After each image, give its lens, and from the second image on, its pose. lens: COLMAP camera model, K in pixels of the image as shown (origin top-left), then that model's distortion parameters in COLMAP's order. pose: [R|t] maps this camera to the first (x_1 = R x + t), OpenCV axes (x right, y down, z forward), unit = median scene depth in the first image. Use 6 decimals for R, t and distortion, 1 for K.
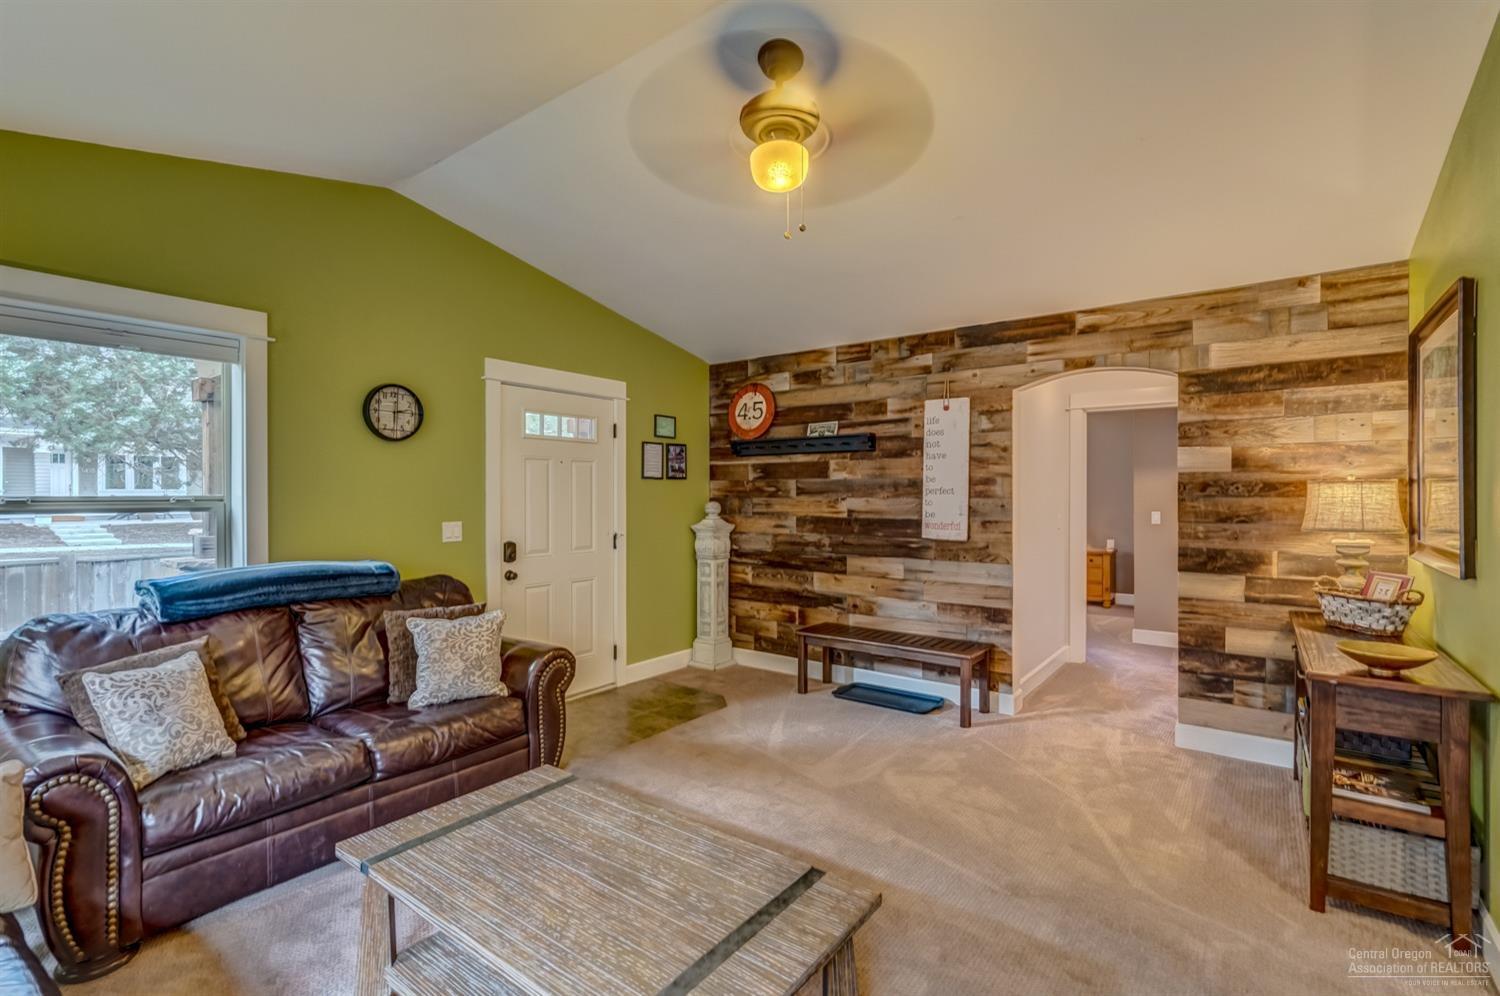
lens RADIAL K [[687.5, 0, 744.8], [0, 687.5, 495.8], [0, 0, 1]] dist [-0.002531, -0.000023]
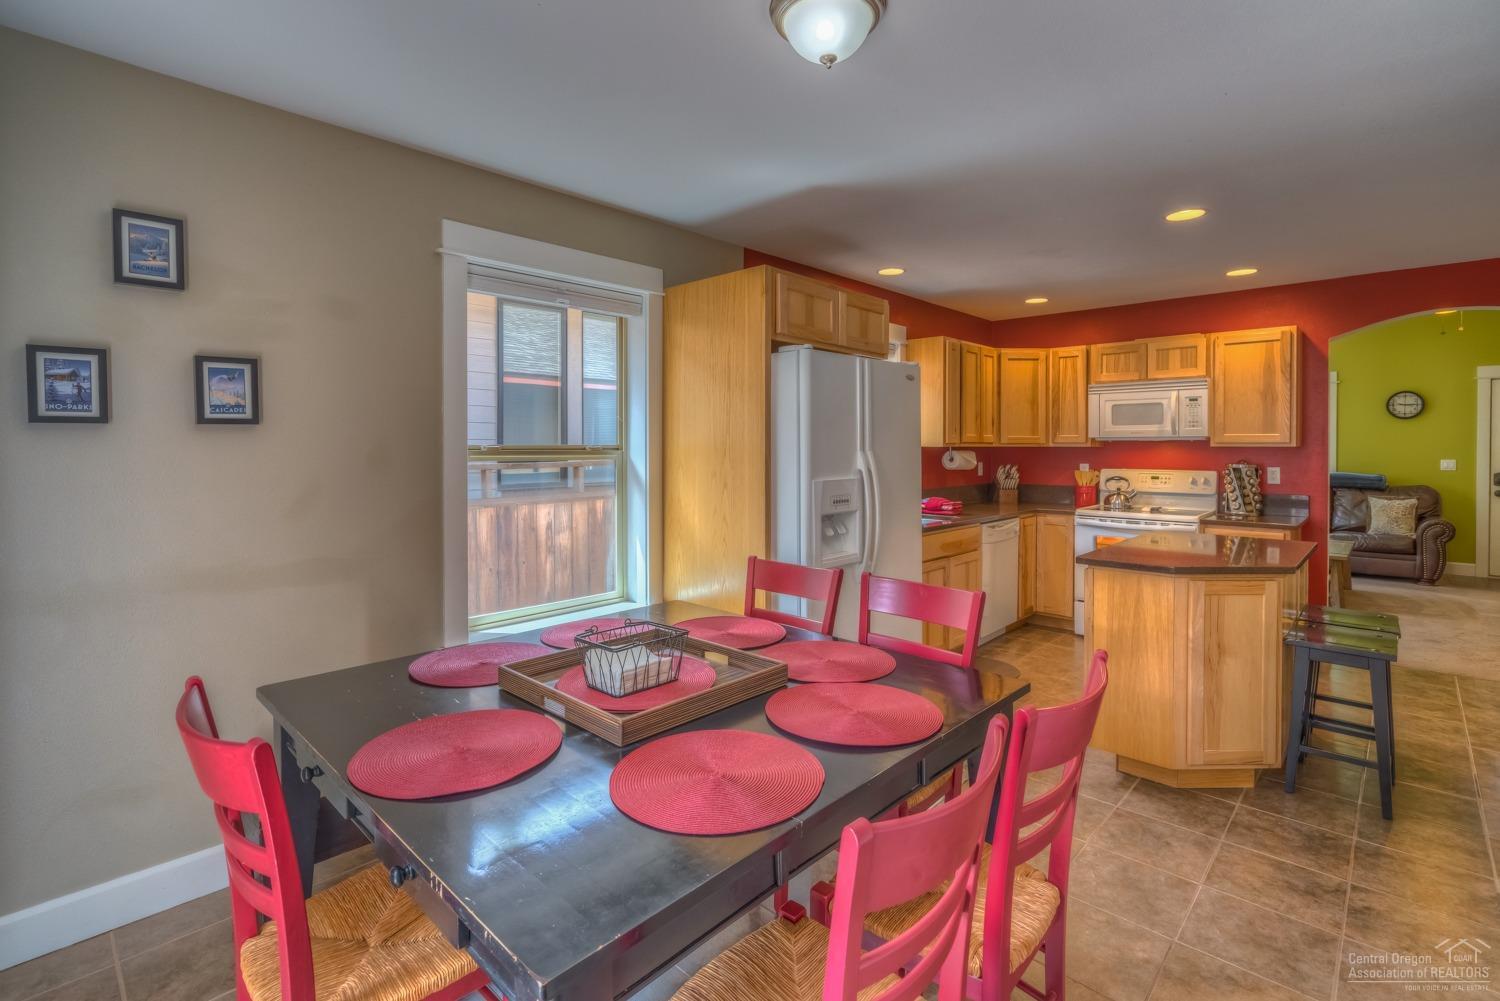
lens RADIAL K [[700.4, 0, 746.1], [0, 700.4, 456.4], [0, 0, 1]] dist [-0.012135, 0.000009]
pose [[-0.112030, 0.016598, -0.993566, 1.278796], [0.000934, 0.999862, 0.016598, -0.002157], [0.993704, 0.000931, -0.112030, -0.526498]]
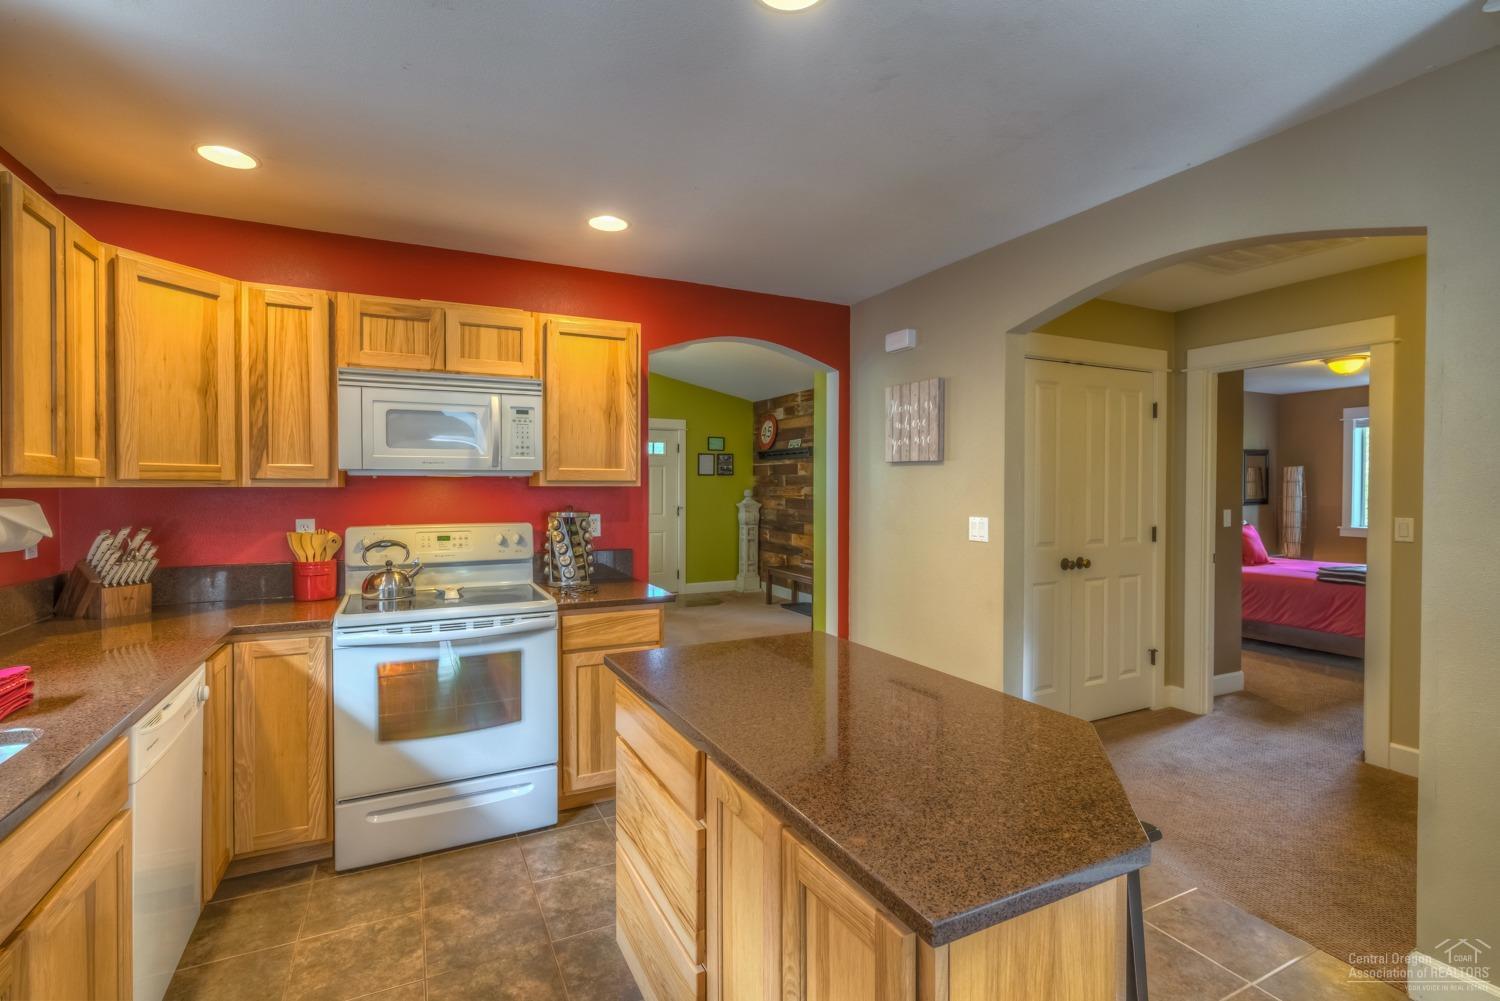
lens RADIAL K [[675.6, 0, 733.6], [0, 675.6, 490.9], [0, 0, 1]] dist [0.000870, 0.000300]
pose [[0.893071, 0.004642, -0.449892, 0.692844], [-0.000956, 0.999964, 0.008421, -0.000536], [0.449915, -0.007090, 0.893043, -0.463265]]
